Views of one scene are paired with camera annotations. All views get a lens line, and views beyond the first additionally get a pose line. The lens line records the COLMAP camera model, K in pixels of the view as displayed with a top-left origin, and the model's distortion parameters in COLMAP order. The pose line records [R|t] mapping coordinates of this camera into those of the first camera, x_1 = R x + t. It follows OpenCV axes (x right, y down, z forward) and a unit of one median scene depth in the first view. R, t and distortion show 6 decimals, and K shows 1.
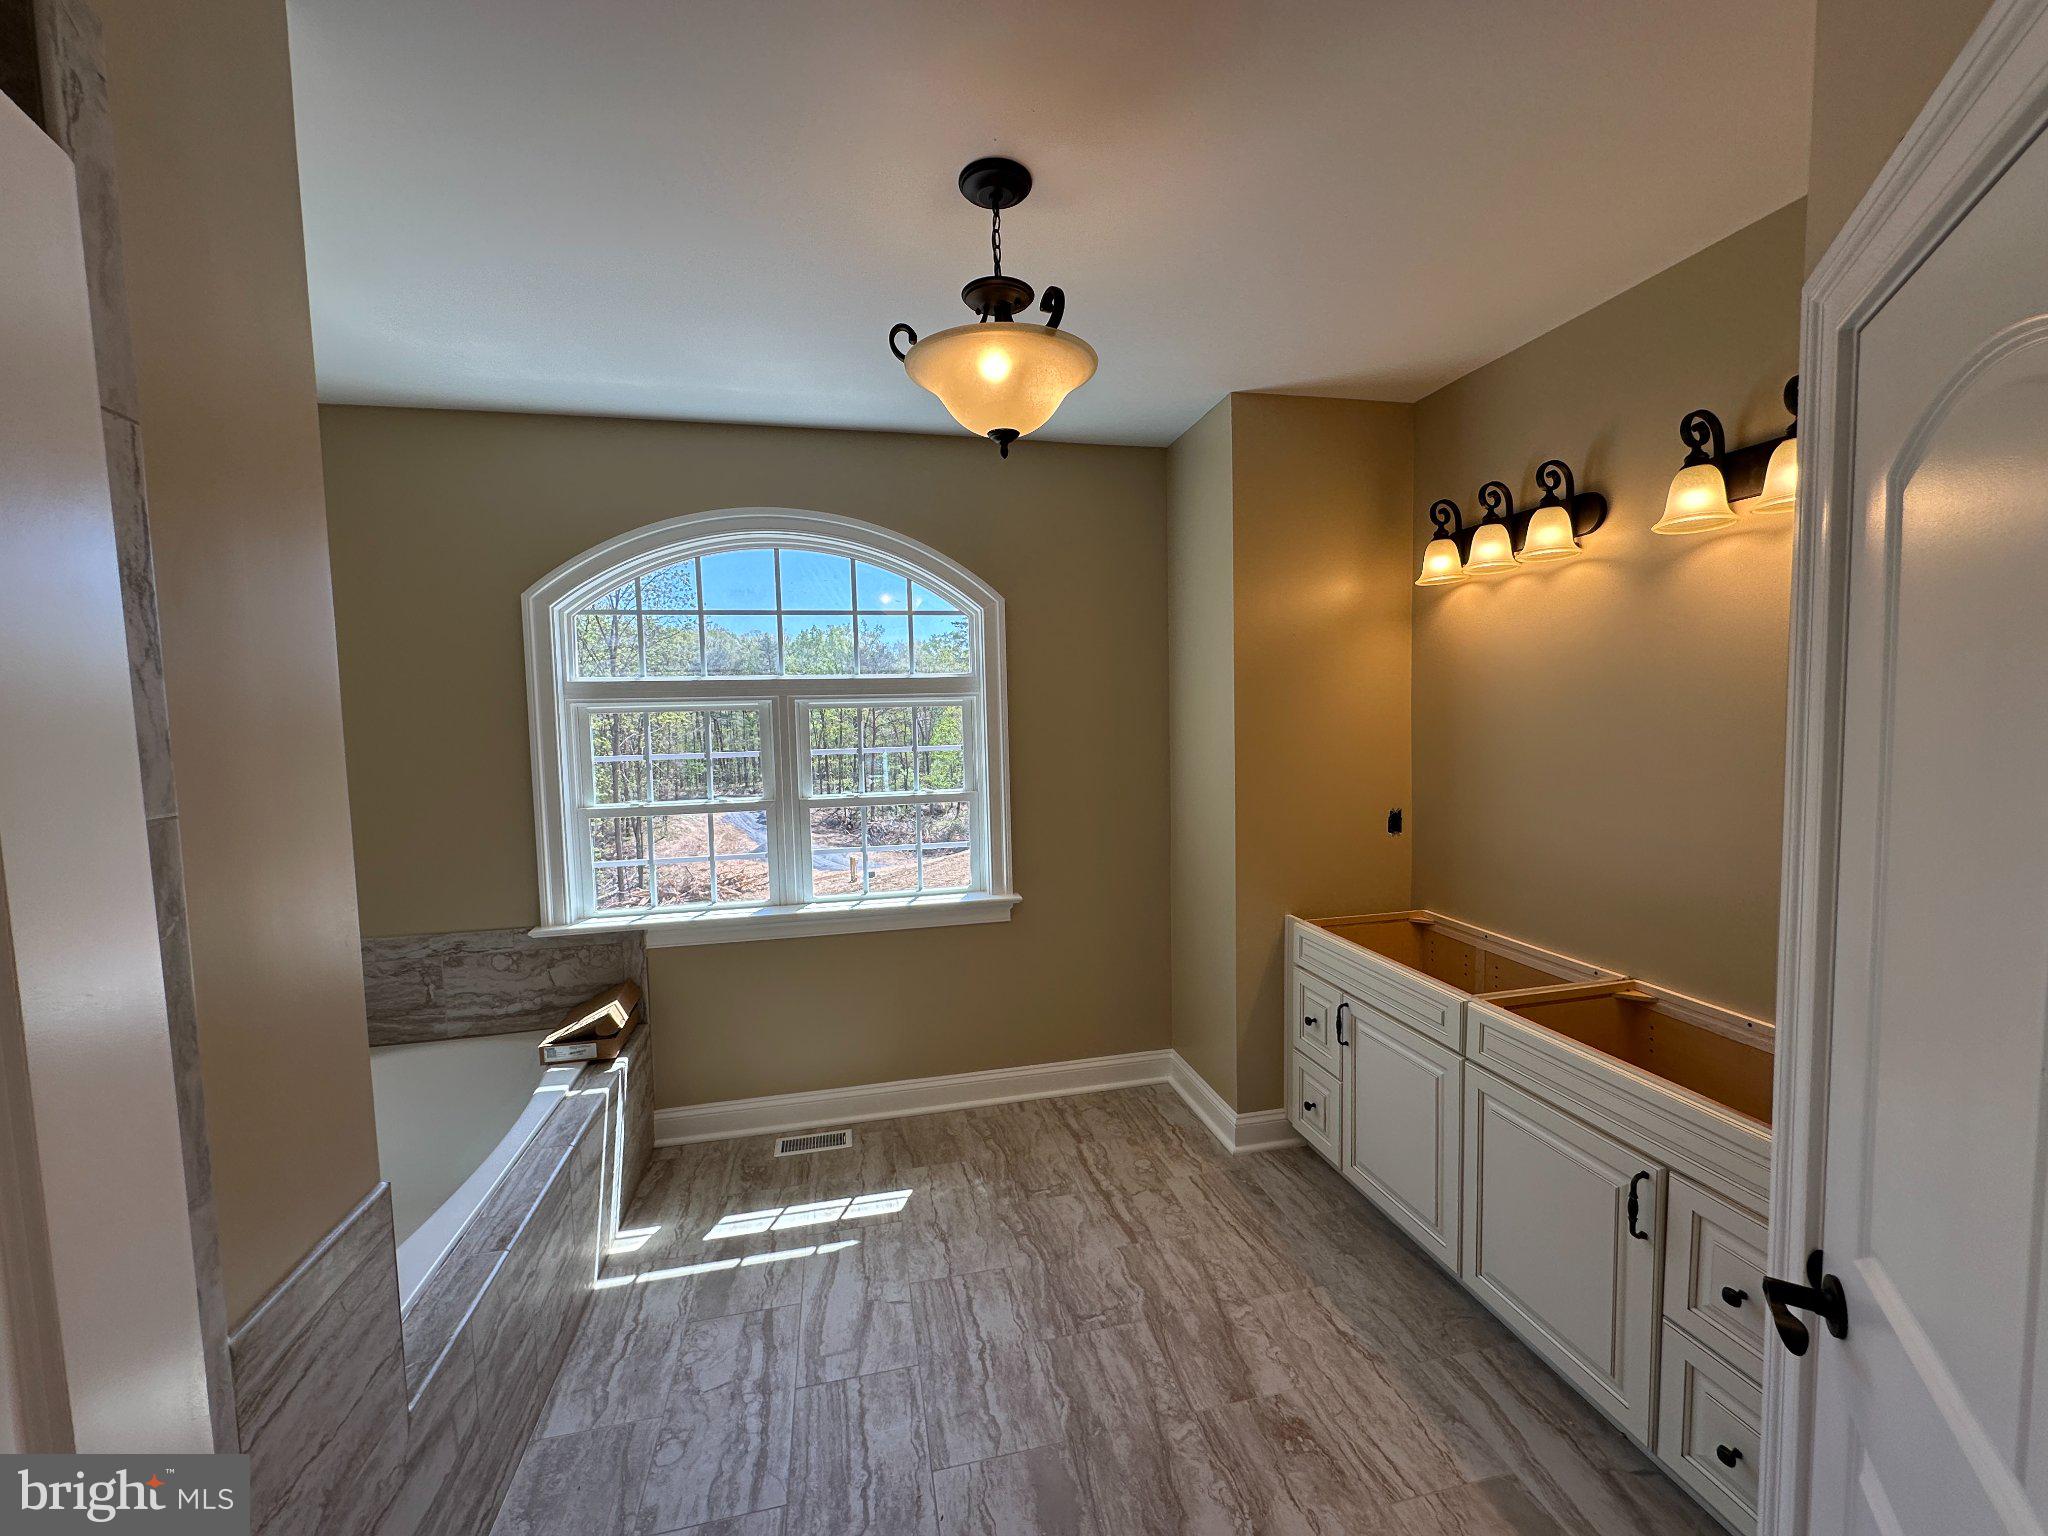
lens RADIAL K [[808.4, 0, 1018.8], [0, 808.4, 764.4], [0, 0, 1]] dist [-0.004983, 0.001107]
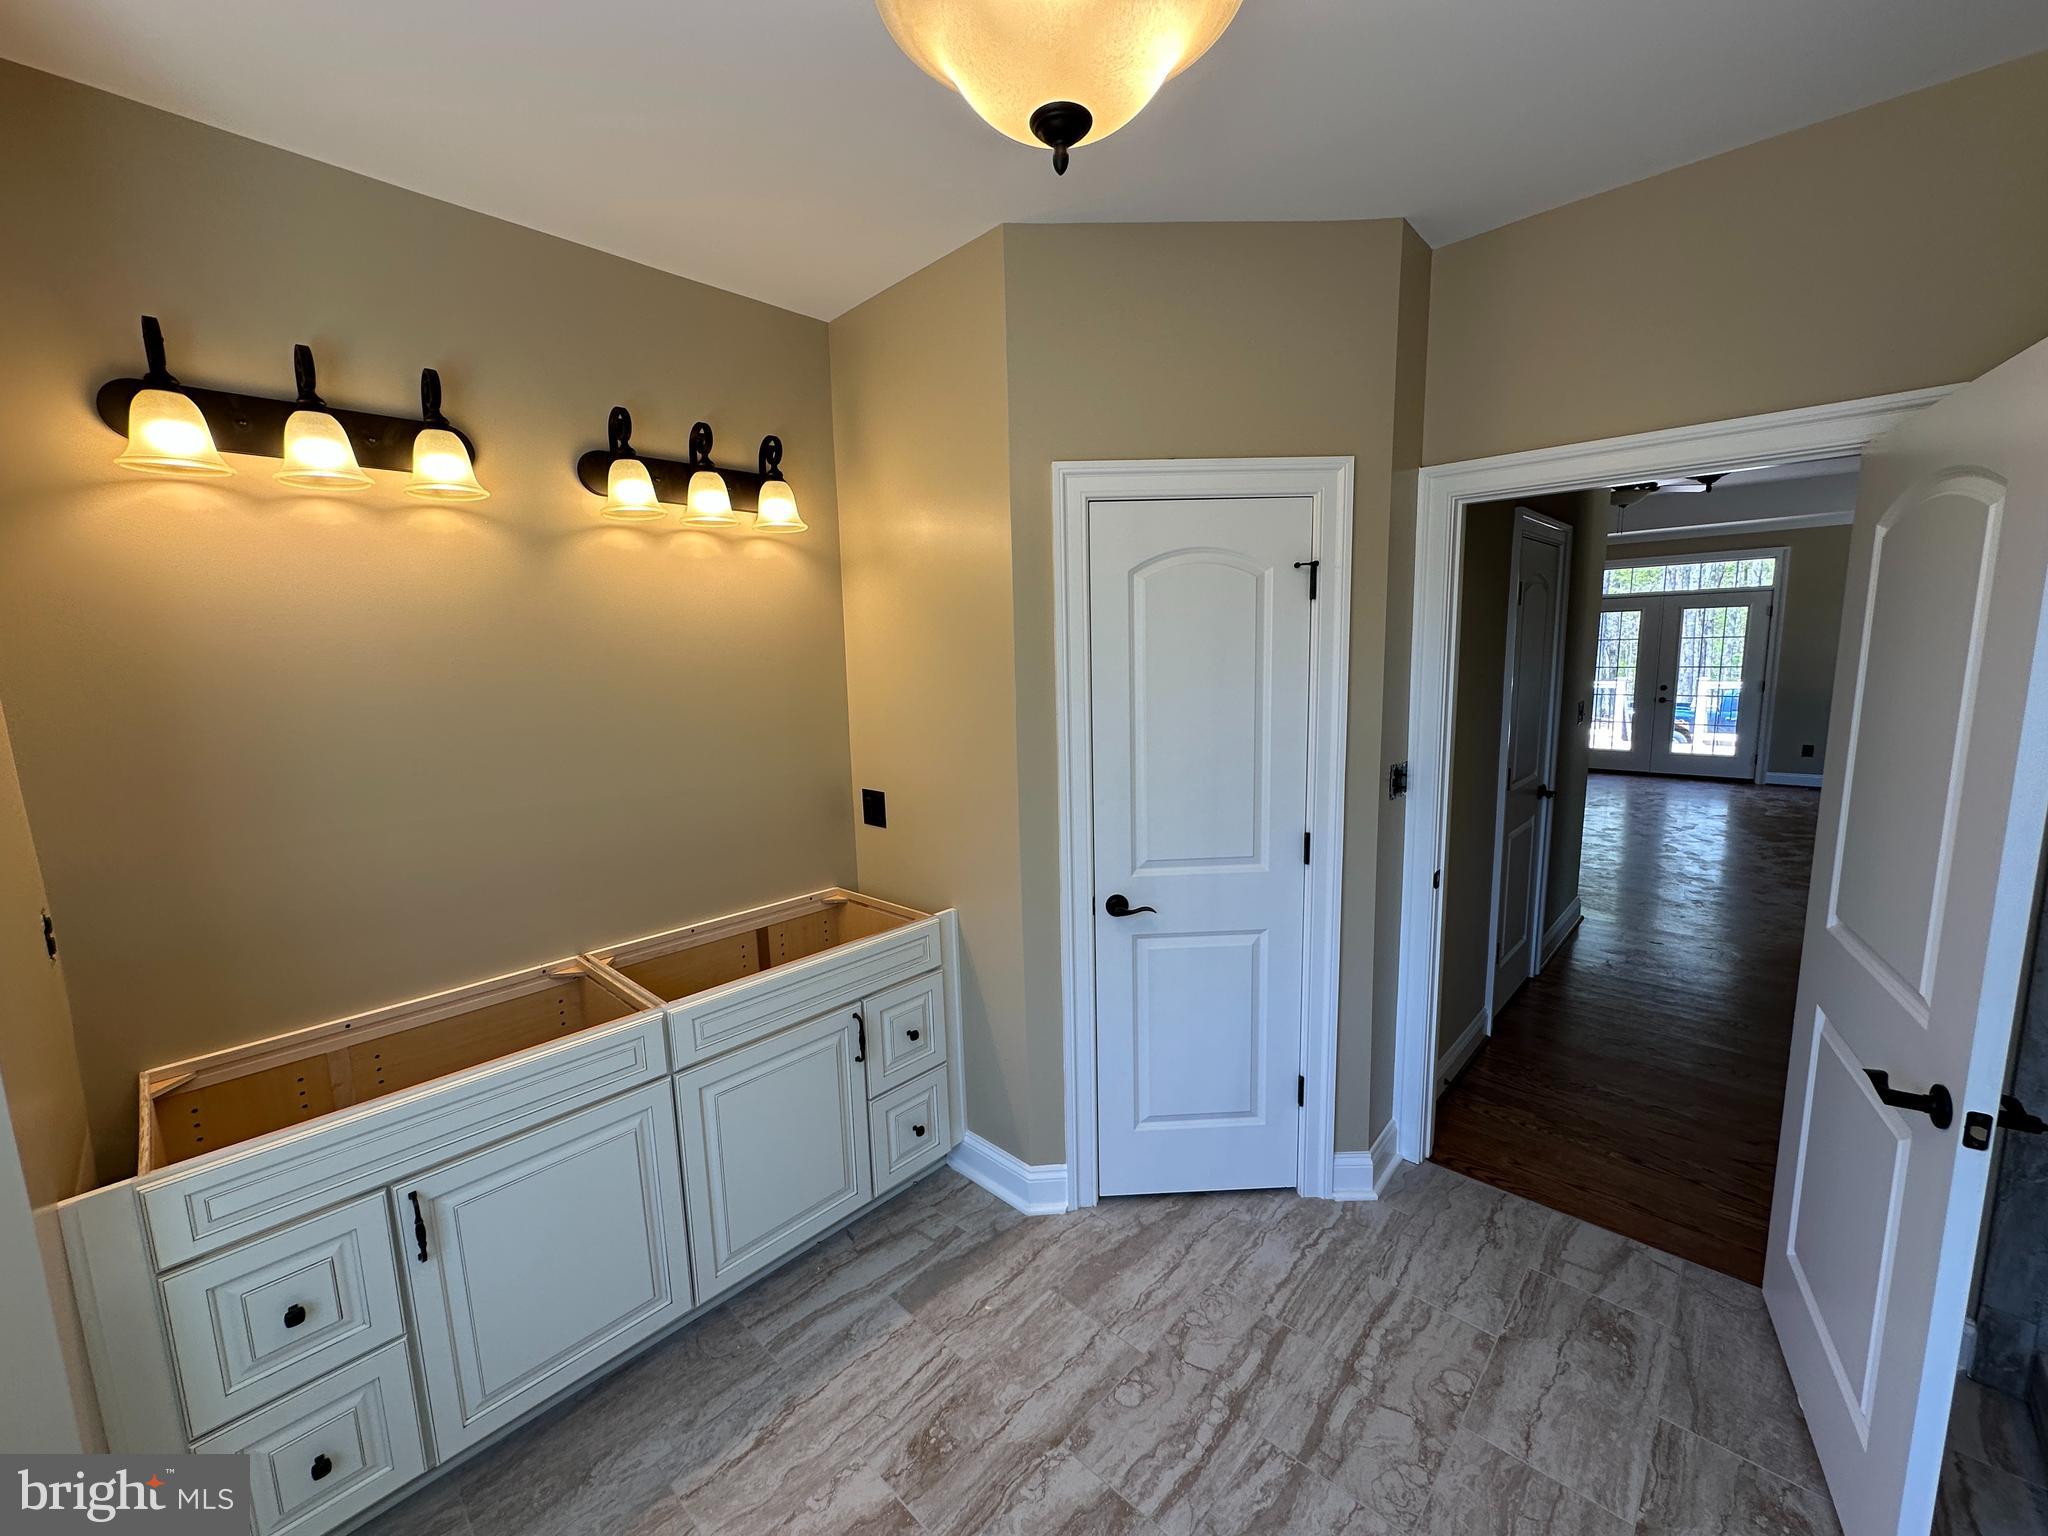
lens RADIAL K [[808.4, 0, 1034.4], [0, 808.4, 775.7], [0, 0, 1]] dist [-0.004983, 0.001107]
pose [[-0.559288, -0.087670, 0.824324, -0.448946], [0.100191, 0.979954, 0.172199, -0.084228], [-0.822896, 0.178898, -0.539293, 1.327267]]
